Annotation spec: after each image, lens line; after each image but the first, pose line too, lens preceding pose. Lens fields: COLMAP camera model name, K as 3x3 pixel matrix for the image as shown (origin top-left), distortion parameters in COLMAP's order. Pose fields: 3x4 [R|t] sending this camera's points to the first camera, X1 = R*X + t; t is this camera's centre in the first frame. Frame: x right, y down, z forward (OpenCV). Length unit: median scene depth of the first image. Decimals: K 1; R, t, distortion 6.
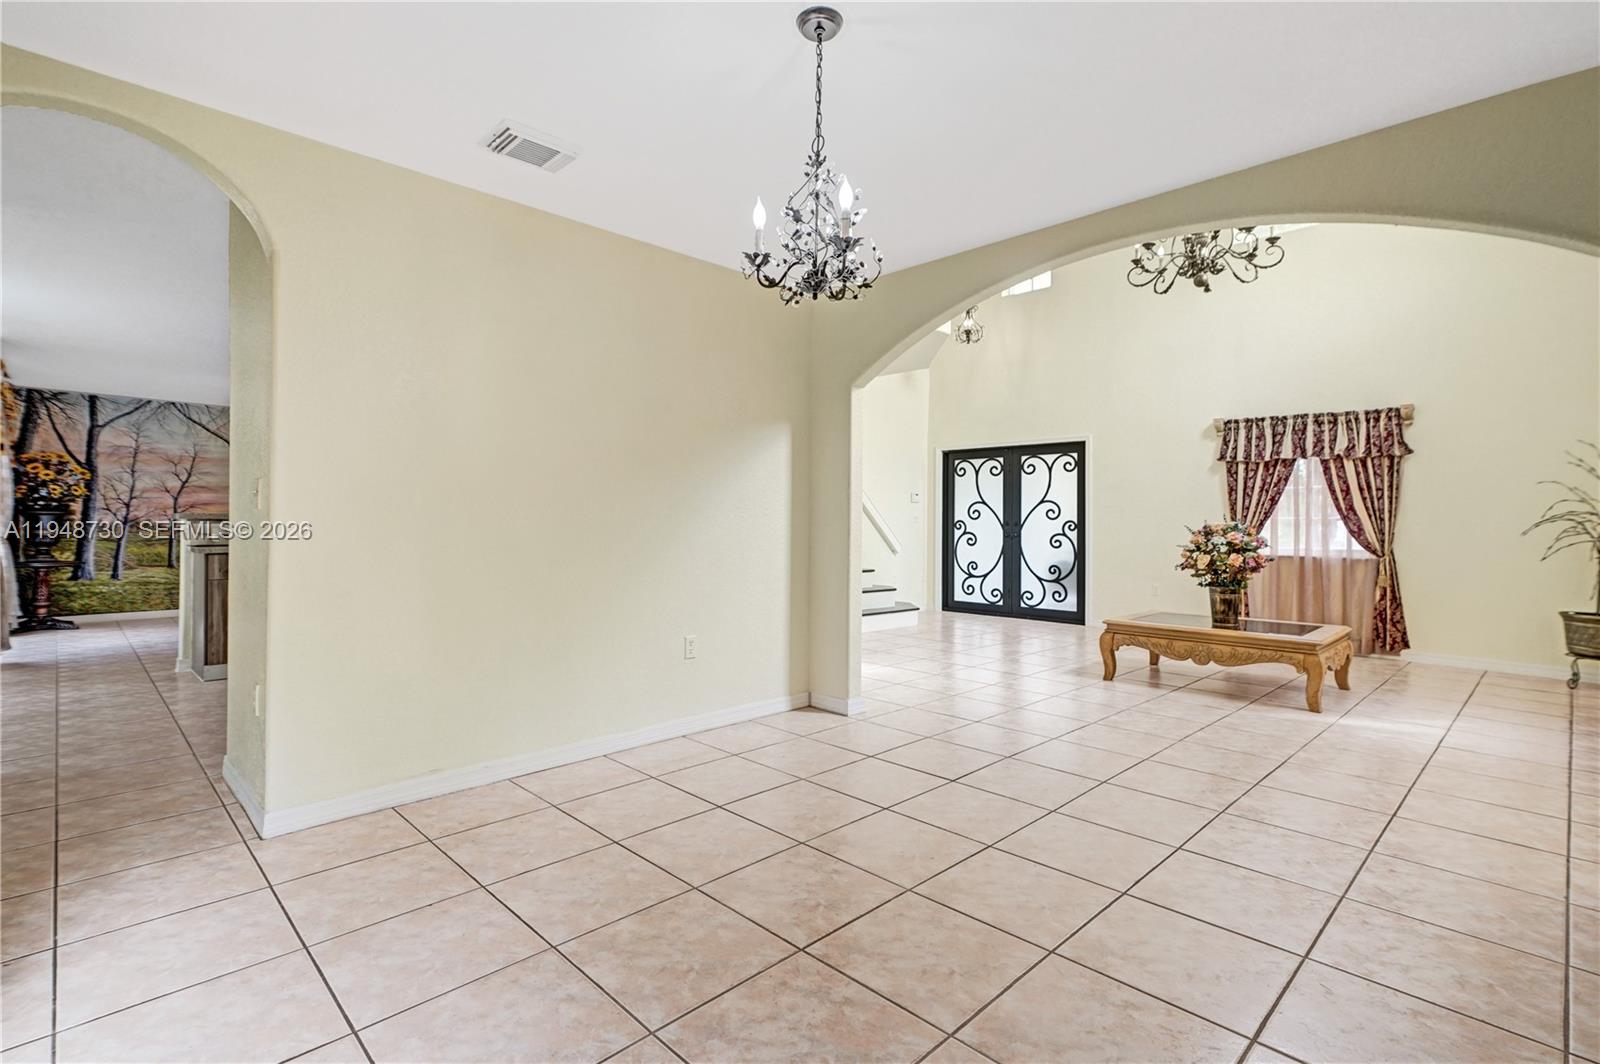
lens RADIAL K [[739.3, 0, 796.6], [0, 739.3, 527.5], [0, 0, 1]] dist [0.001892, 0.004118]
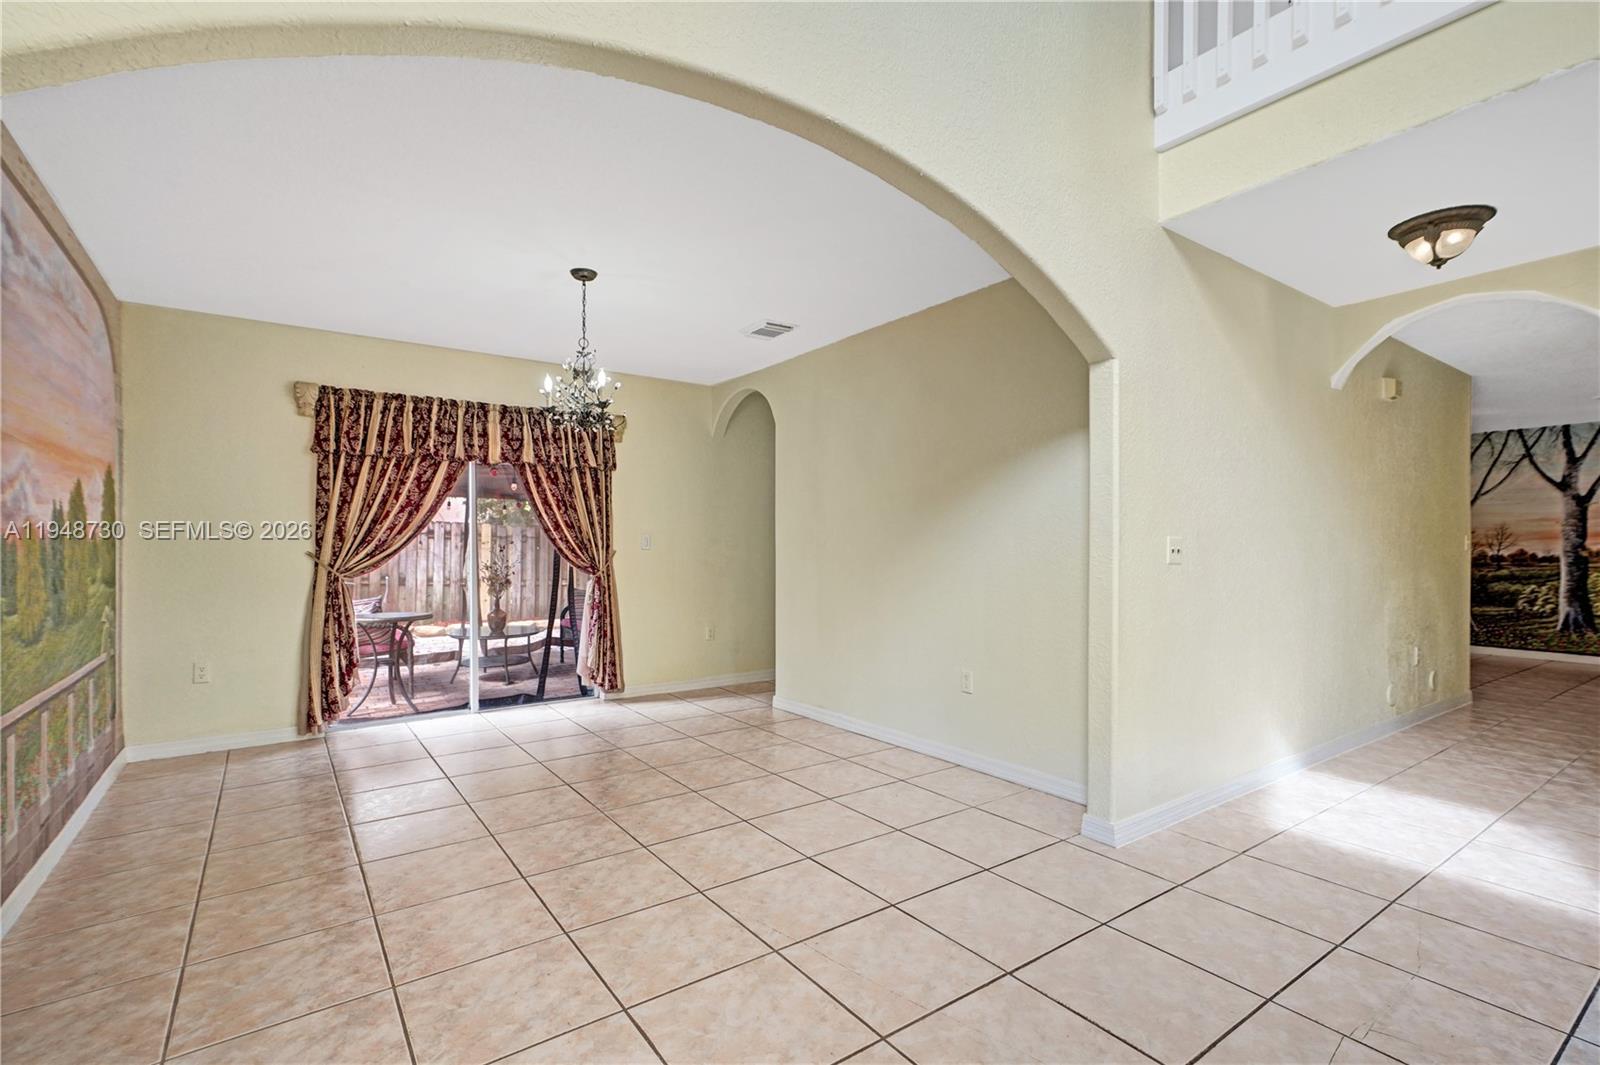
lens RADIAL K [[739.3, 0, 796.9], [0, 739.3, 537.9], [0, 0, 1]] dist [0.001892, 0.004118]
pose [[-0.143495, -0.019563, -0.989458, 1.042849], [-0.015190, 0.999730, -0.017563, -0.012754], [0.989534, 0.012510, -0.143754, 1.074894]]
